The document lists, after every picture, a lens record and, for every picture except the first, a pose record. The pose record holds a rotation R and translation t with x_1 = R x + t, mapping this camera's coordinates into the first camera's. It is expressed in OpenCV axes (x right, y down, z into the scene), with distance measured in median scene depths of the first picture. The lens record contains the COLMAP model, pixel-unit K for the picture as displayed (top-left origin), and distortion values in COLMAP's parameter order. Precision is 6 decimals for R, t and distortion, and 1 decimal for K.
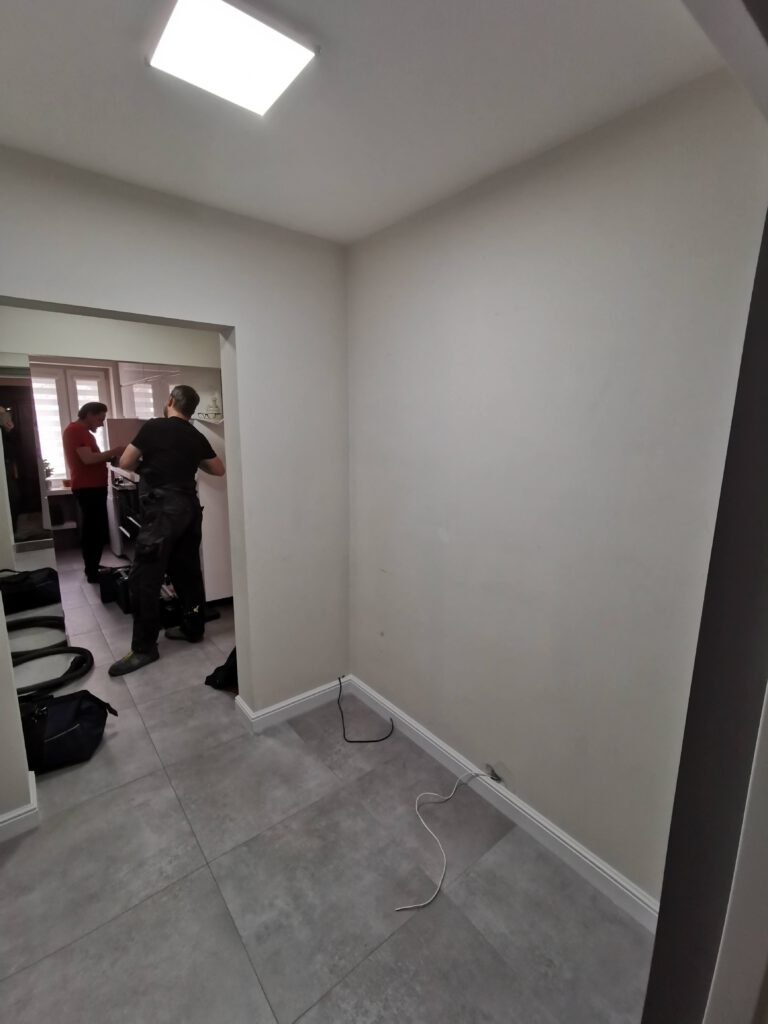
lens RADIAL K [[470.6, 0, 393.0], [0, 470.6, 528.0], [0, 0, 1]] dist [0.016574, -0.000482]
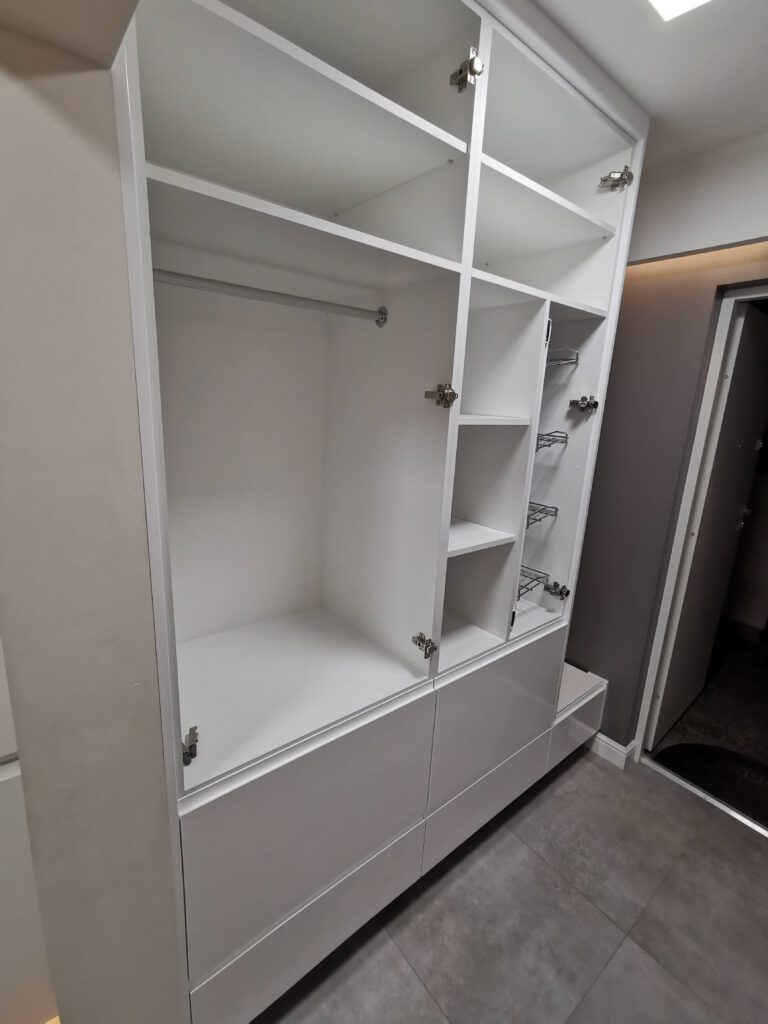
lens RADIAL K [[470.6, 0, 374.6], [0, 470.6, 513.8], [0, 0, 1]] dist [0.016574, -0.000482]
pose [[-0.006638, -0.217814, 0.975968, -0.953826], [0.167567, 0.961947, 0.215825, -0.246034], [-0.985838, 0.164972, 0.030113, 1.168506]]
